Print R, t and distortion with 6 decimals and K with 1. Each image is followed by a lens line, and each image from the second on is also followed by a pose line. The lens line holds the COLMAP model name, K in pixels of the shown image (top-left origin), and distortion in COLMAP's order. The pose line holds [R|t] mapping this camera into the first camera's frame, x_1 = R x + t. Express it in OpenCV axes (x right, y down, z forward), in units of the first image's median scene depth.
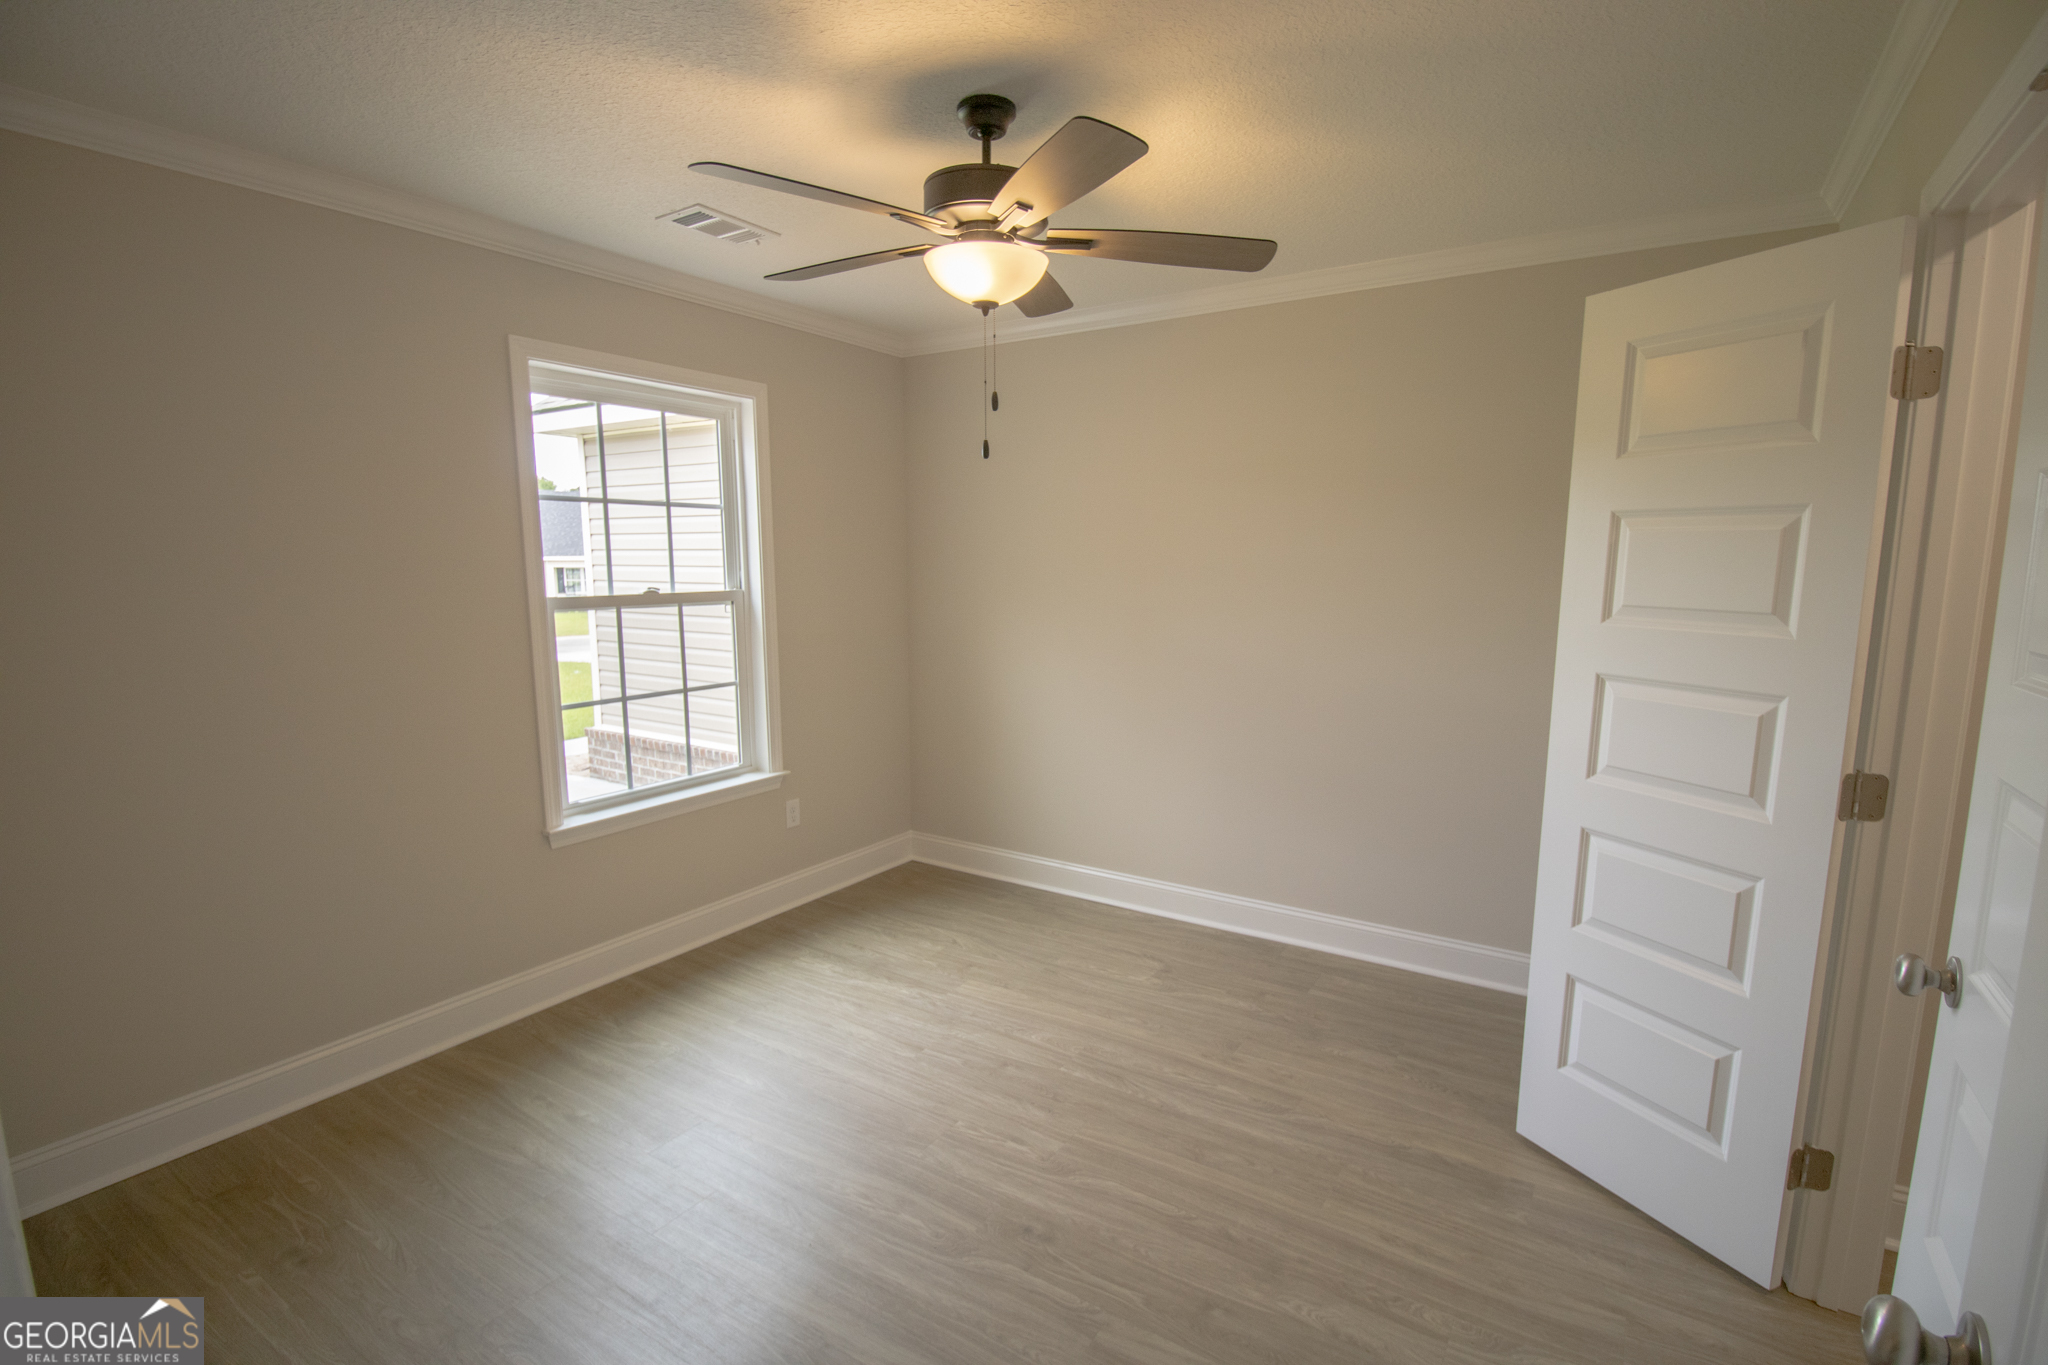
lens RADIAL K [[946.7, 0, 1036.4], [0, 946.7, 685.5], [0, 0, 1]] dist [0.001851, -0.011727]
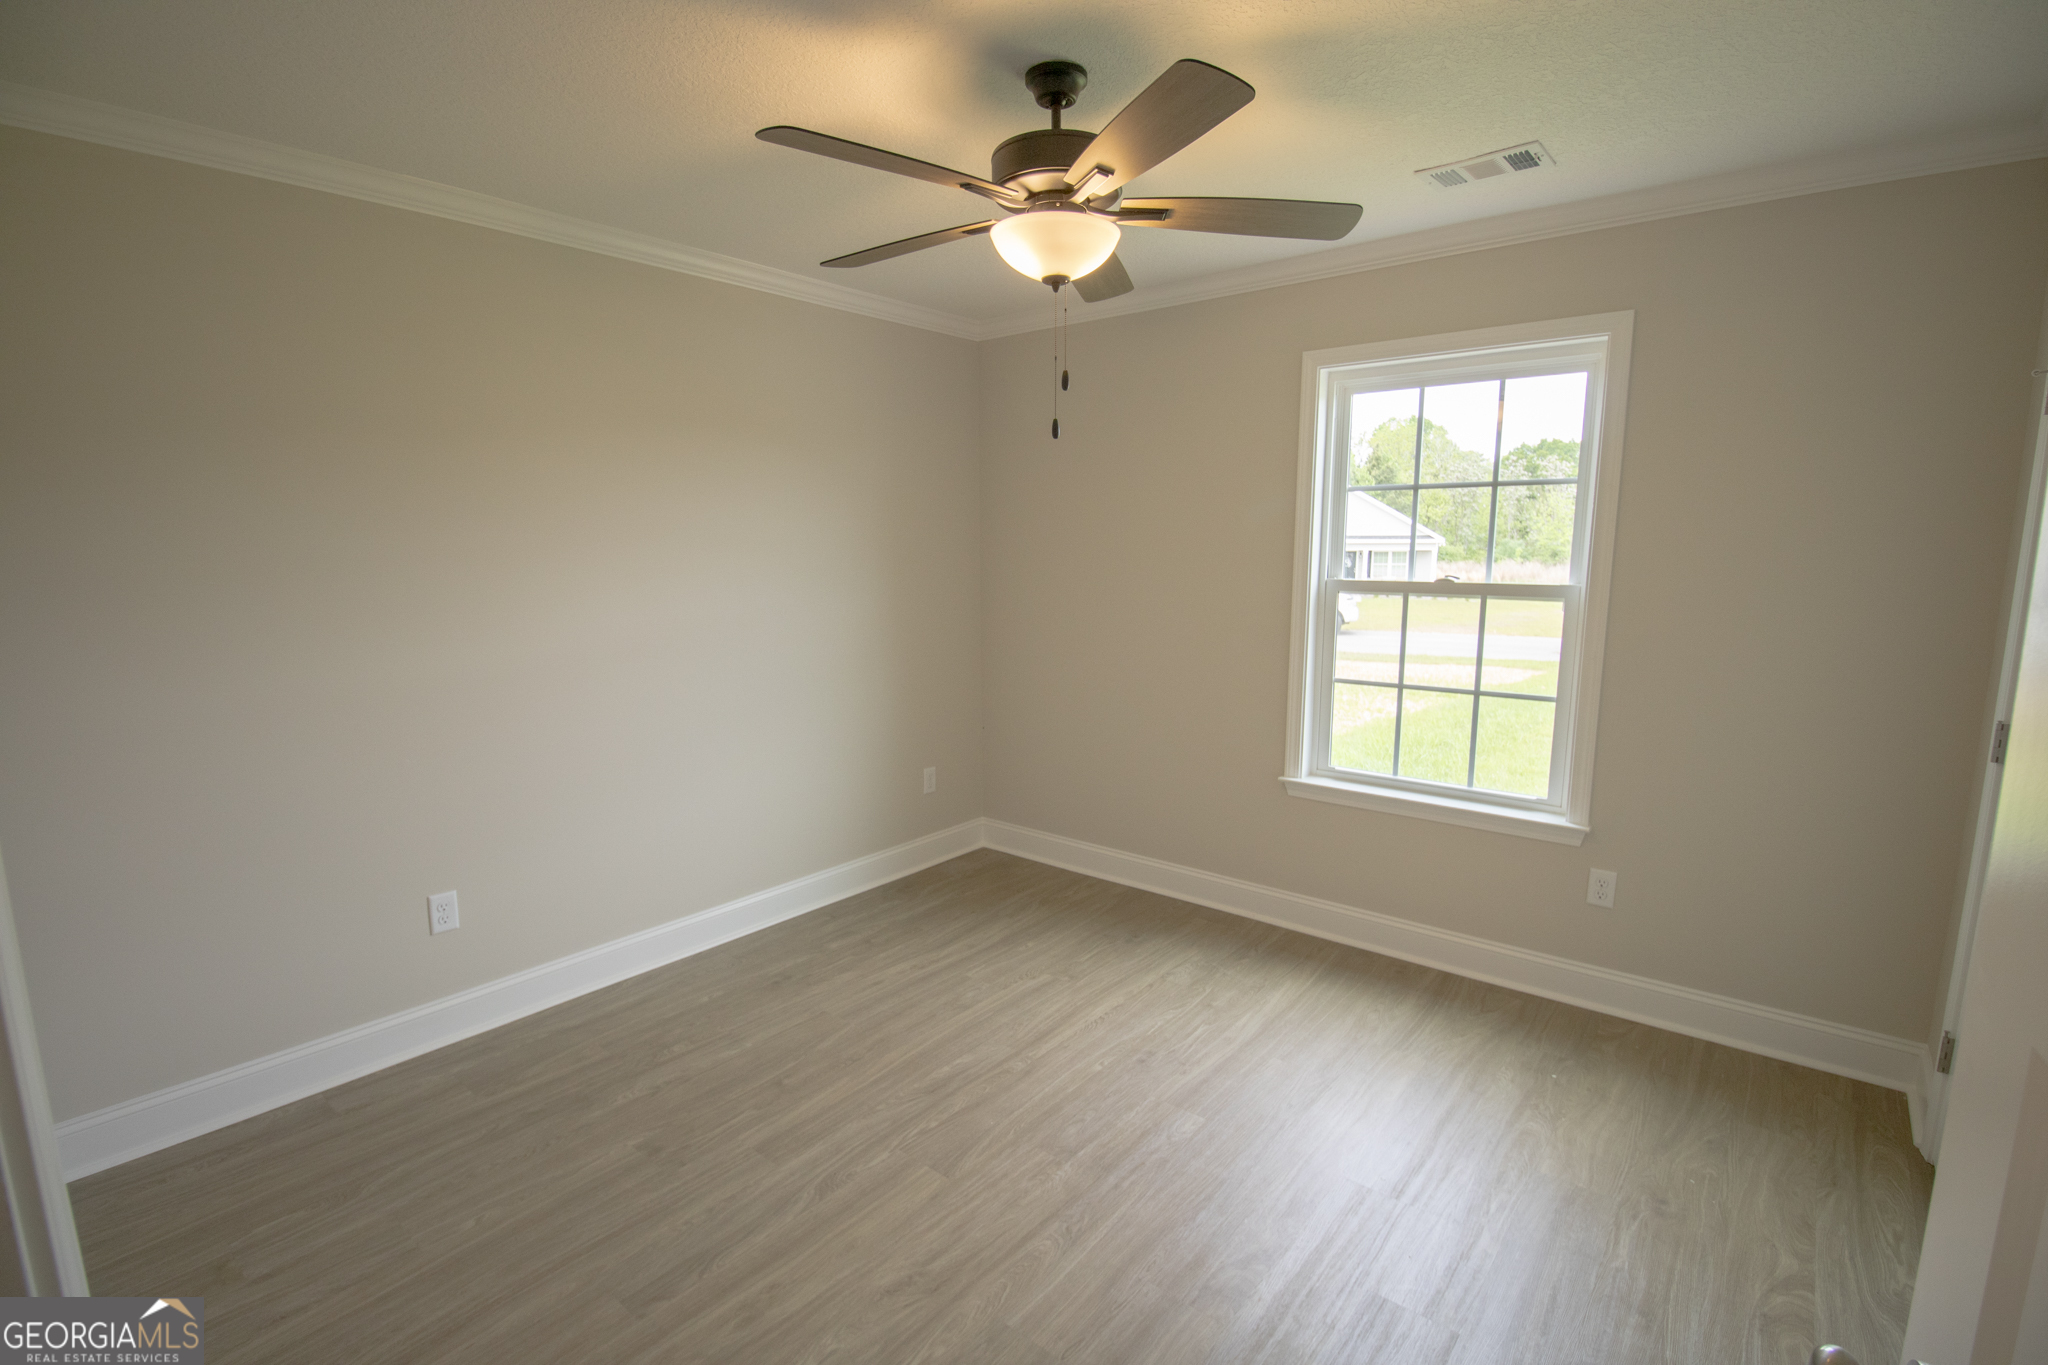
lens RADIAL K [[946.7, 0, 1036.4], [0, 946.7, 685.5], [0, 0, 1]] dist [0.001851, -0.011727]
pose [[-0.104151, 0.148649, -0.983390, 0.644843], [-0.134150, 0.977632, 0.161986, -0.105577], [0.985473, 0.148793, -0.081880, 0.772711]]
